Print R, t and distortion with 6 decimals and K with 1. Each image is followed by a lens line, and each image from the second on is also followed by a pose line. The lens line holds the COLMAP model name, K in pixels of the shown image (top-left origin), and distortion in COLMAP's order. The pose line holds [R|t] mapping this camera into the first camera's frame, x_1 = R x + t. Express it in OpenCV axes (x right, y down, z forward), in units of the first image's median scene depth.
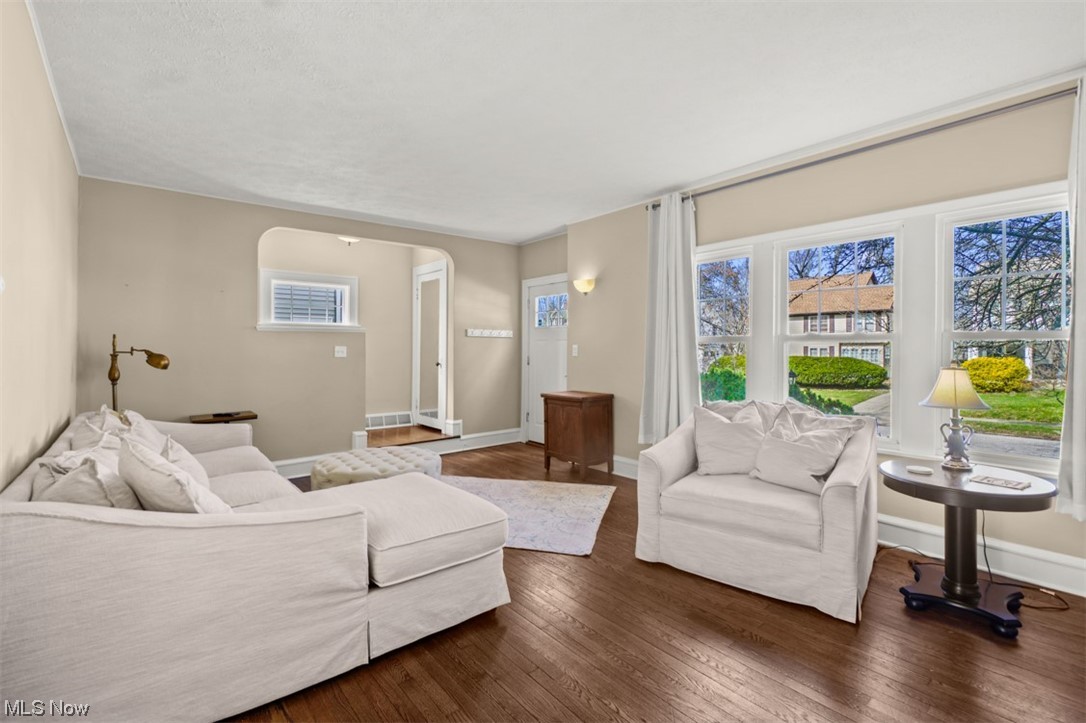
lens RADIAL K [[485.9, 0, 541.4], [0, 485.9, 354.8], [0, 0, 1]] dist [-0.000739, 0.000132]
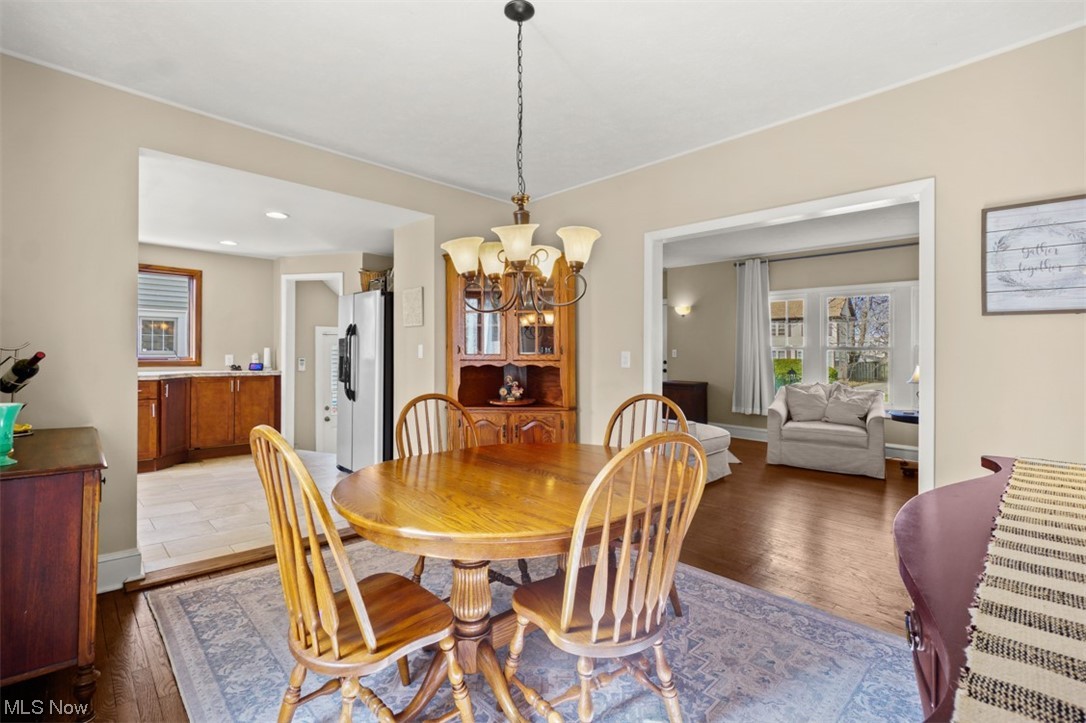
lens RADIAL K [[485.9, 0, 543.0], [0, 485.9, 356.1], [0, 0, 1]] dist [-0.000739, 0.000132]
pose [[0.996218, 0.007109, 0.086603, -0.856446], [-0.007225, 0.999973, 0.001033, 0.000762], [-0.086593, -0.001655, 0.996242, -0.833459]]
